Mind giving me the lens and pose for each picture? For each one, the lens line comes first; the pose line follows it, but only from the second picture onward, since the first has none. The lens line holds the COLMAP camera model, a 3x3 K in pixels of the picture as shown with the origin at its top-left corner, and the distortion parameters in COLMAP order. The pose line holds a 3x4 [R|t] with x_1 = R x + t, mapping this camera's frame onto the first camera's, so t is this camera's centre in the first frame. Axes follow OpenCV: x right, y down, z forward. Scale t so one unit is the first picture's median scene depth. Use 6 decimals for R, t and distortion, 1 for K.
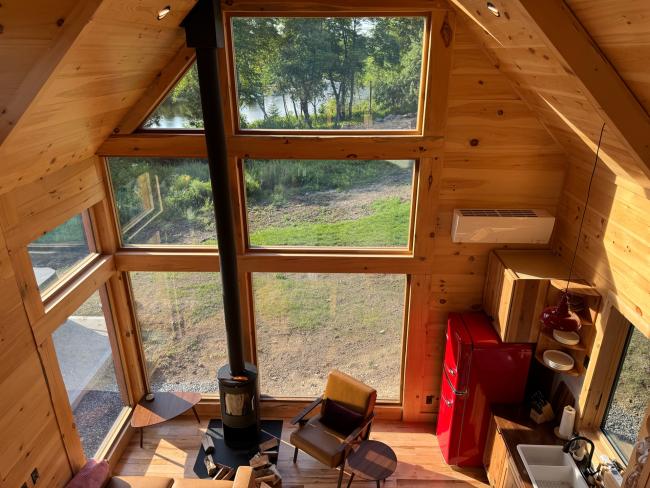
lens RADIAL K [[457.6, 0, 324.5], [0, 457.6, 248.7], [0, 0, 1]] dist [0.057355, -0.072155]
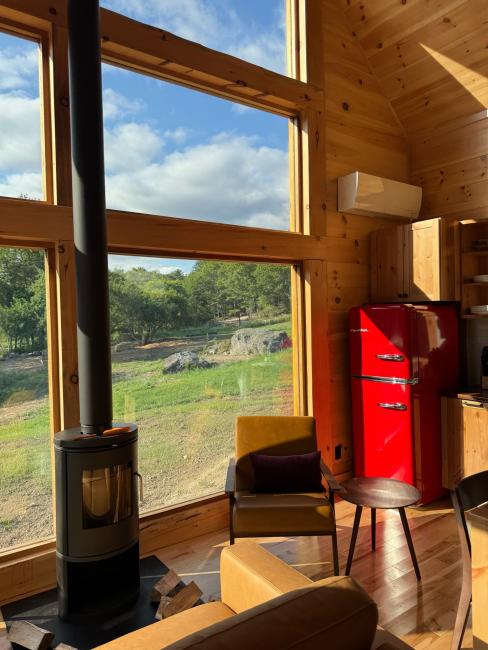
lens RADIAL K [[457.6, 0, 247.3], [0, 457.6, 323.2], [0, 0, 1]] dist [0.057355, -0.072155]
pose [[0.796207, -0.024528, 0.604527, -0.373744], [0.251835, 0.921943, -0.294279, 0.363670], [-0.550121, 0.386548, 0.740235, 0.523734]]
